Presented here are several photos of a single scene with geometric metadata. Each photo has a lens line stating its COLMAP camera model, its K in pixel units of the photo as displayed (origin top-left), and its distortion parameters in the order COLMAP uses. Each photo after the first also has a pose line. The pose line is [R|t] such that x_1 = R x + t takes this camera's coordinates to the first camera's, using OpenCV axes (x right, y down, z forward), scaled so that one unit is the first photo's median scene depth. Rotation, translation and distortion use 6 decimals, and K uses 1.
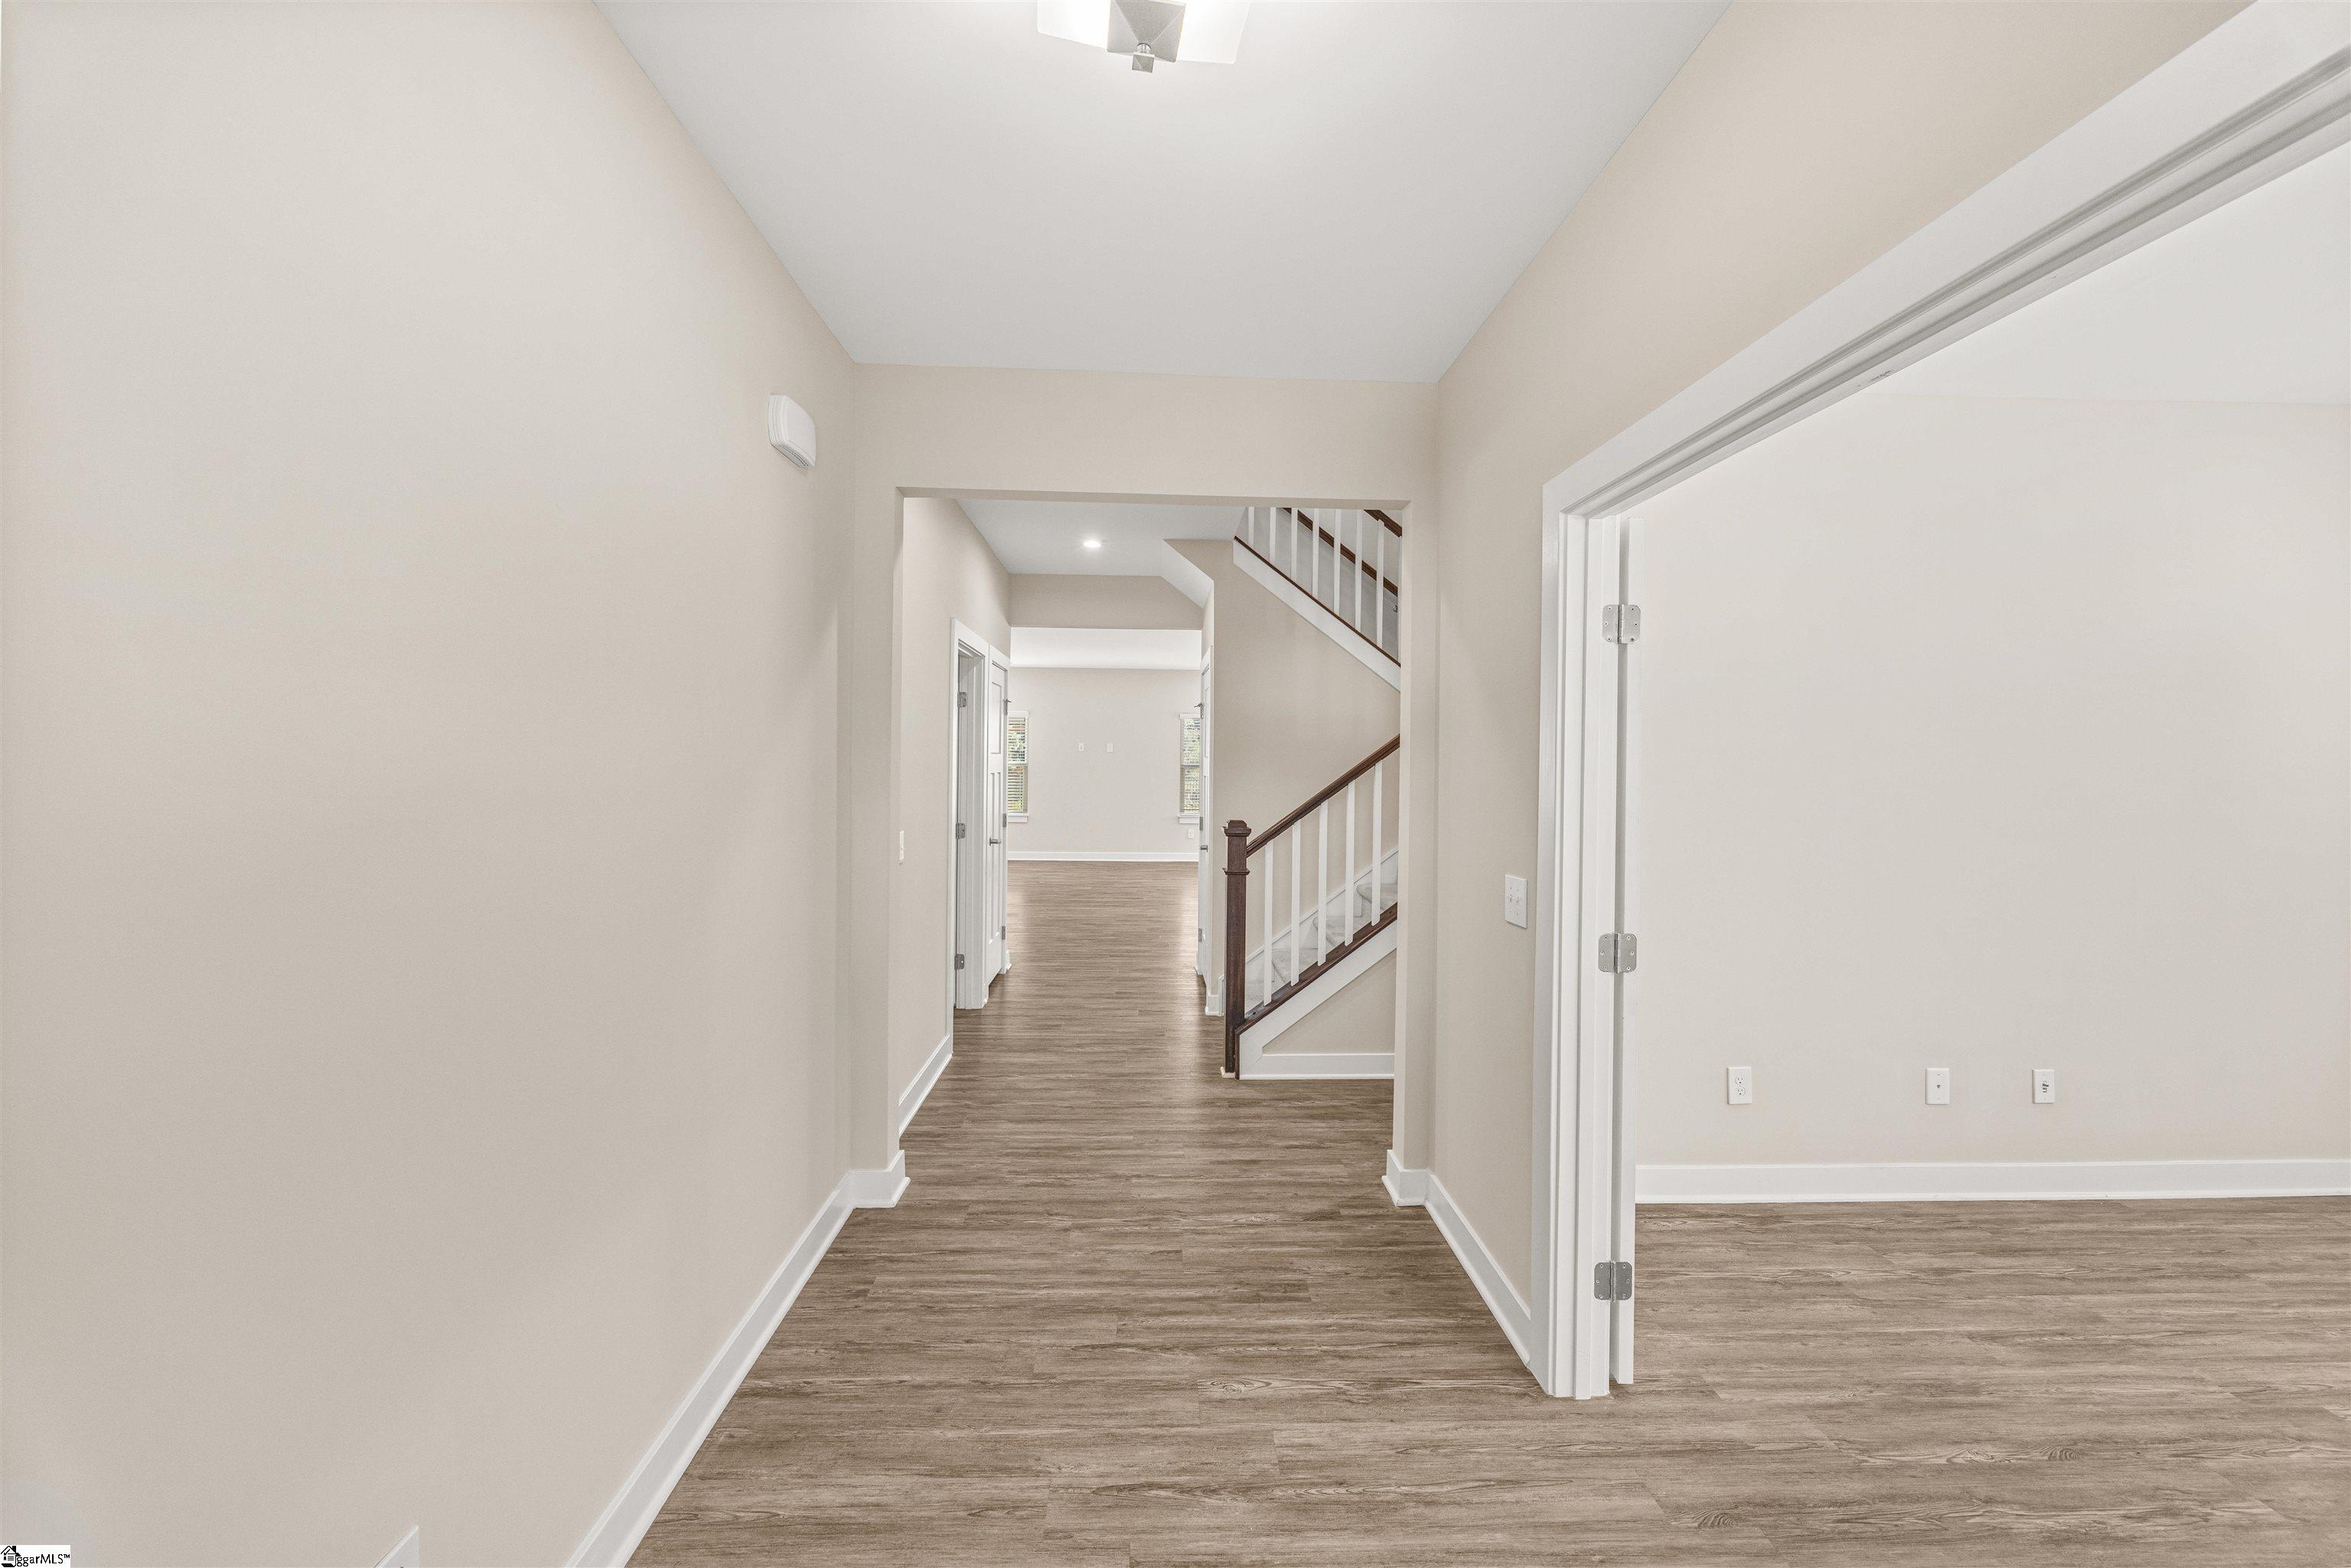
lens RADIAL K [[894.1, 0, 1162.1], [0, 894.1, 749.7], [0, 0, 1]] dist [-0.000541, 0.000175]
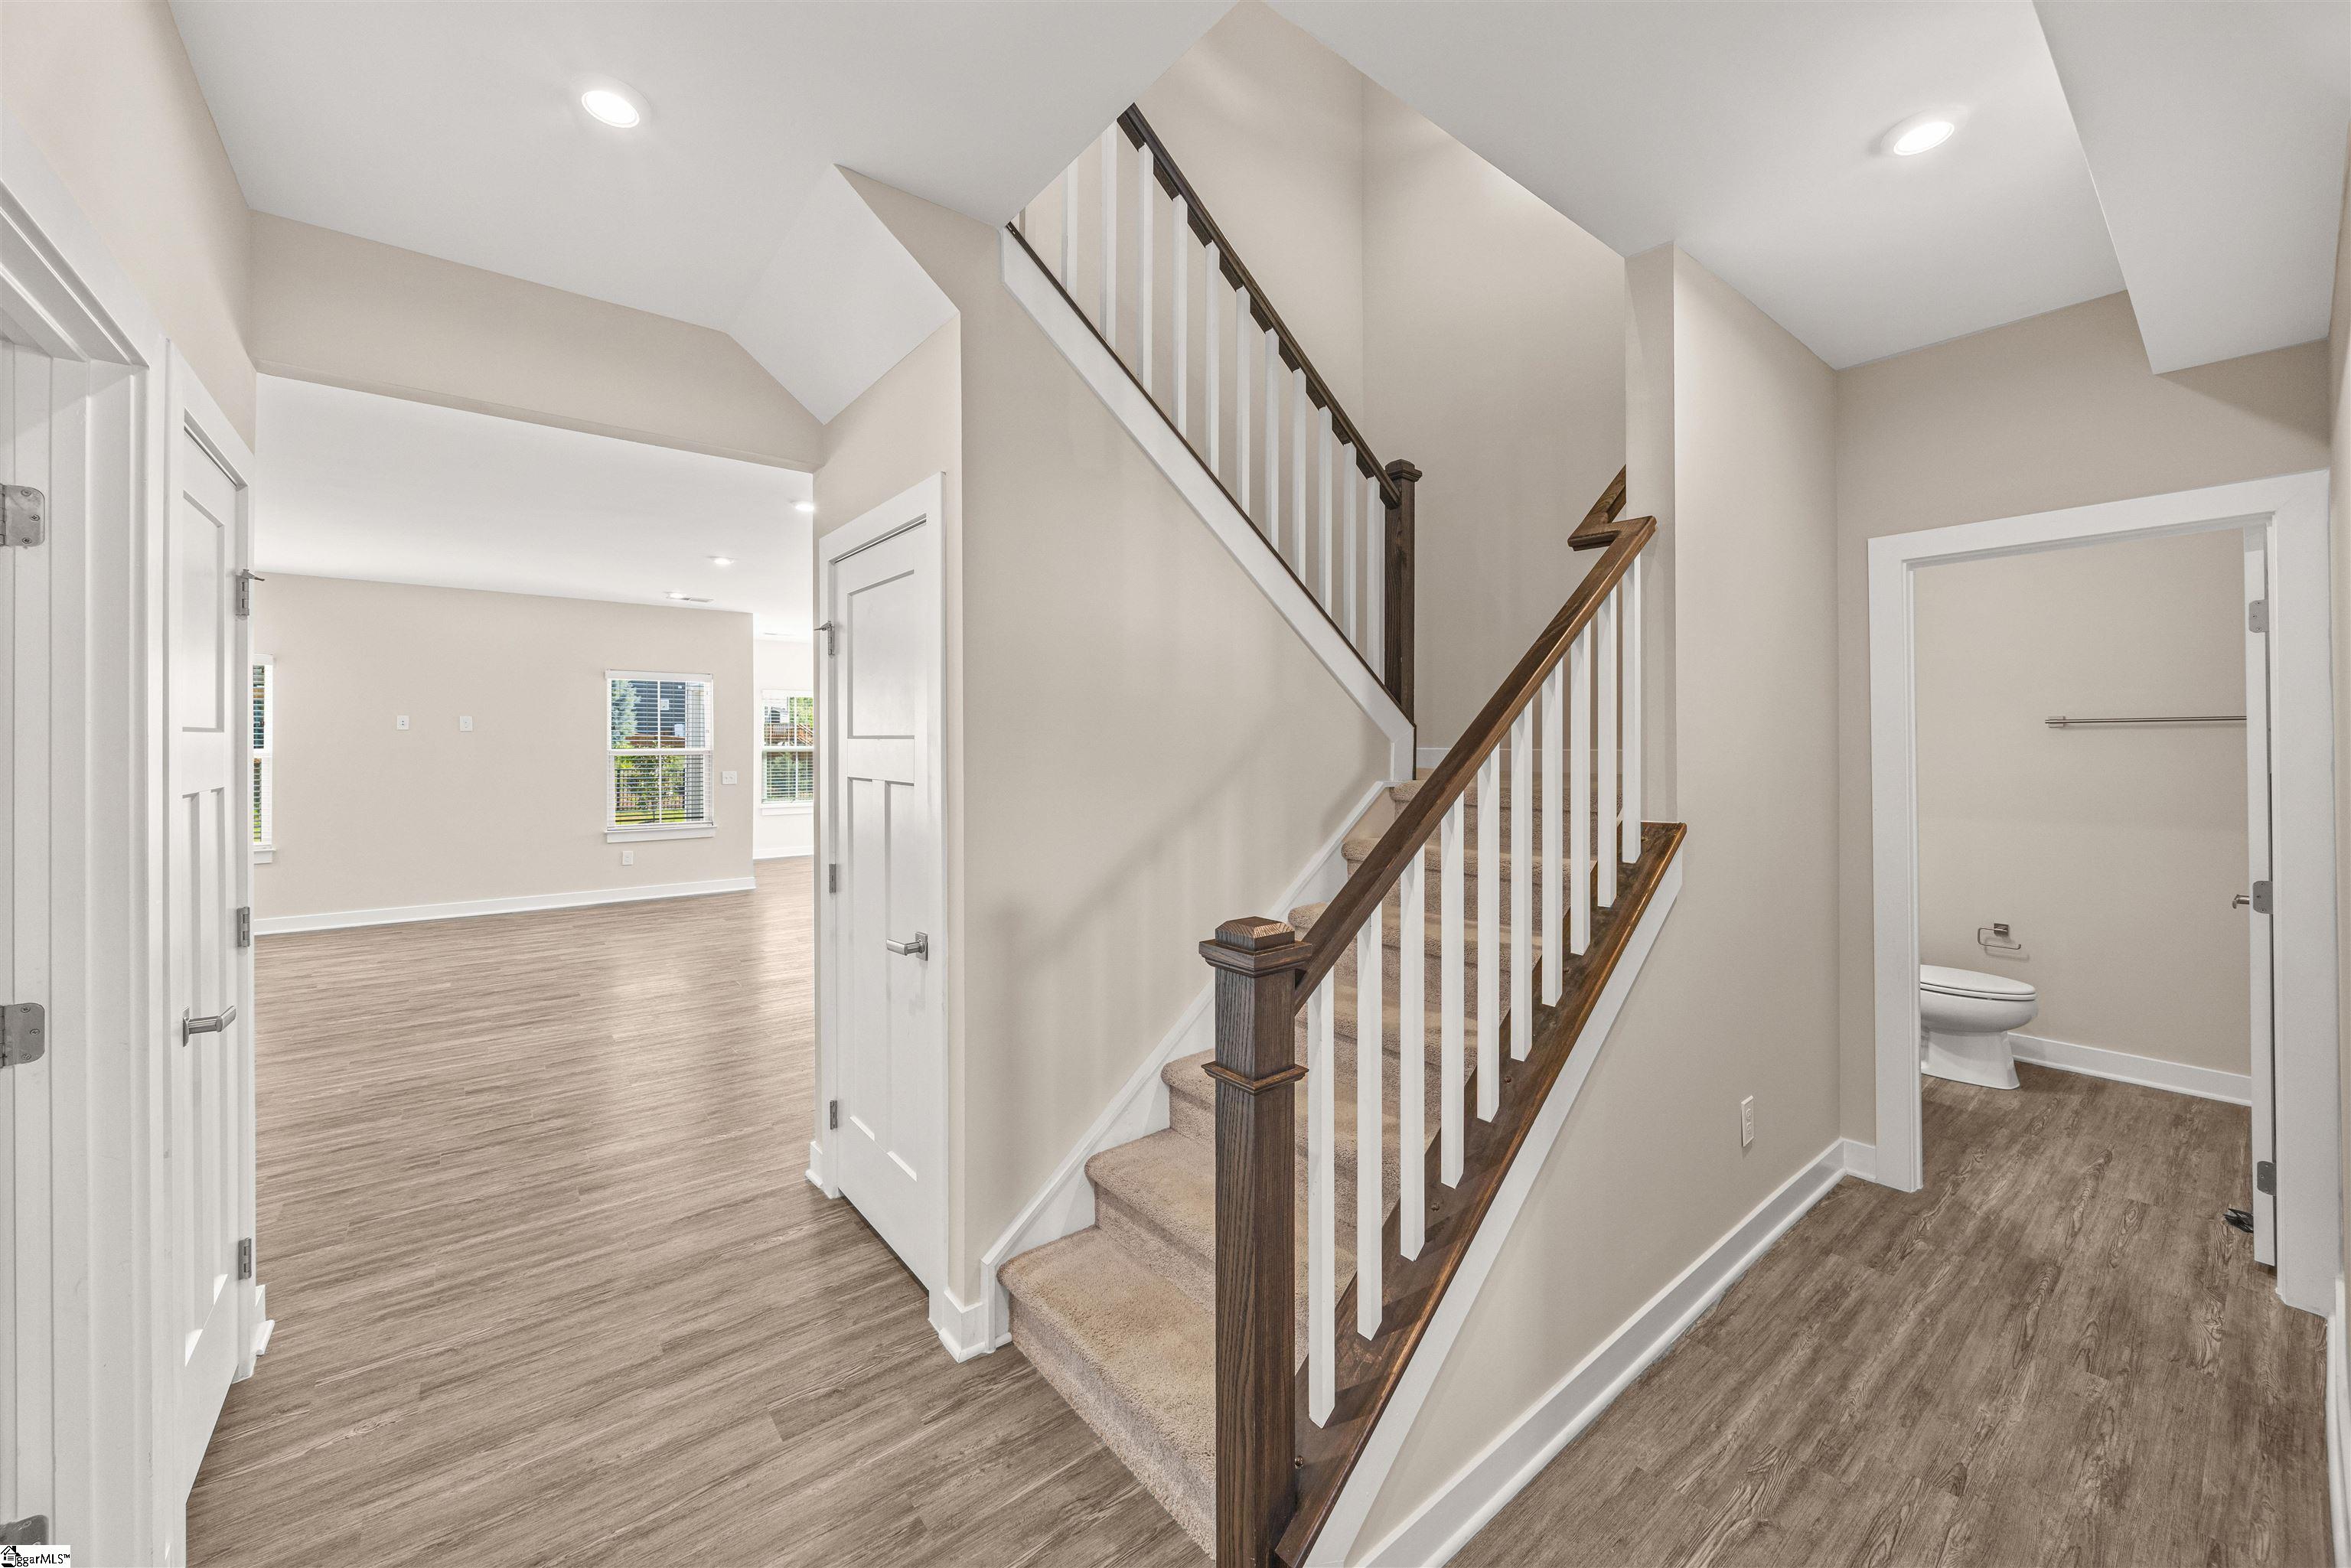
lens RADIAL K [[894.1, 0, 1162.1], [0, 894.1, 749.7], [0, 0, 1]] dist [-0.000541, 0.000175]
pose [[0.795441, -0.005390, 0.606007, -0.065719], [-0.005345, 0.999859, 0.015909, 0.004810], [-0.606007, -0.015894, 0.795300, 0.331364]]
